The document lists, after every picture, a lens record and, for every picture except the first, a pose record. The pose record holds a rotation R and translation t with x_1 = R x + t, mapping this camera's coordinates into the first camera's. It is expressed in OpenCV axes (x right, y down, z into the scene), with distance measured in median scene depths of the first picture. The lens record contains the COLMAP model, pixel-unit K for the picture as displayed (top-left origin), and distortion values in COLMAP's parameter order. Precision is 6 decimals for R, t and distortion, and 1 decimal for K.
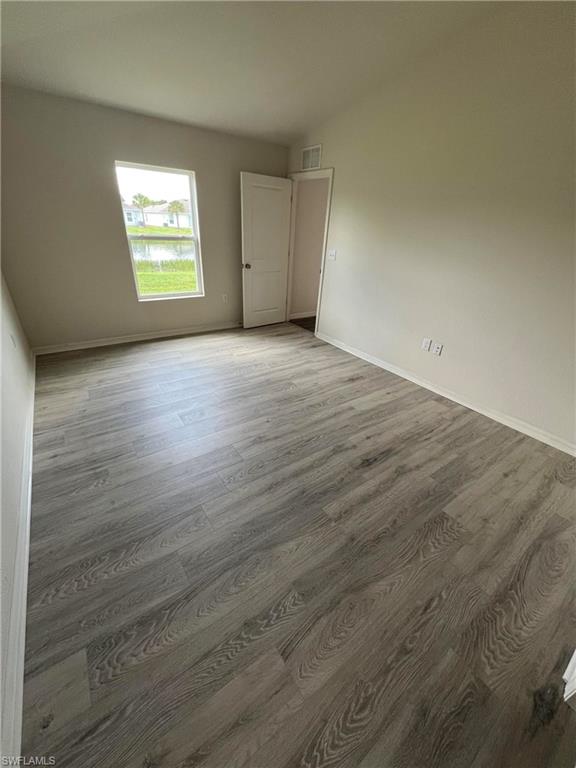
lens RADIAL K [[305.1, 0, 288.8], [0, 305.1, 382.8], [0, 0, 1]] dist [0.001017, -0.000840]
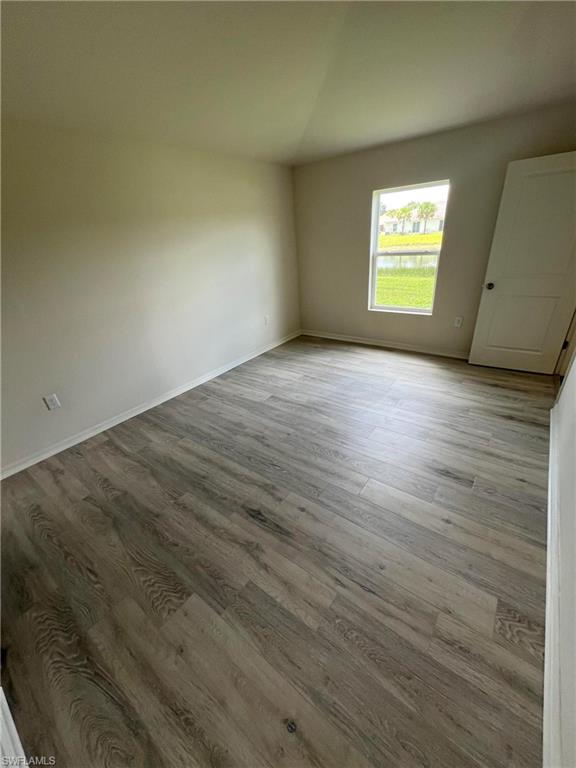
lens RADIAL K [[305.1, 0, 288.0], [0, 305.1, 384.2], [0, 0, 1]] dist [0.001017, -0.000840]
pose [[0.299100, 0.353458, -0.886344, 0.847114], [-0.359568, 0.902145, 0.238422, -0.294618], [0.883883, 0.247389, 0.396924, 0.573400]]
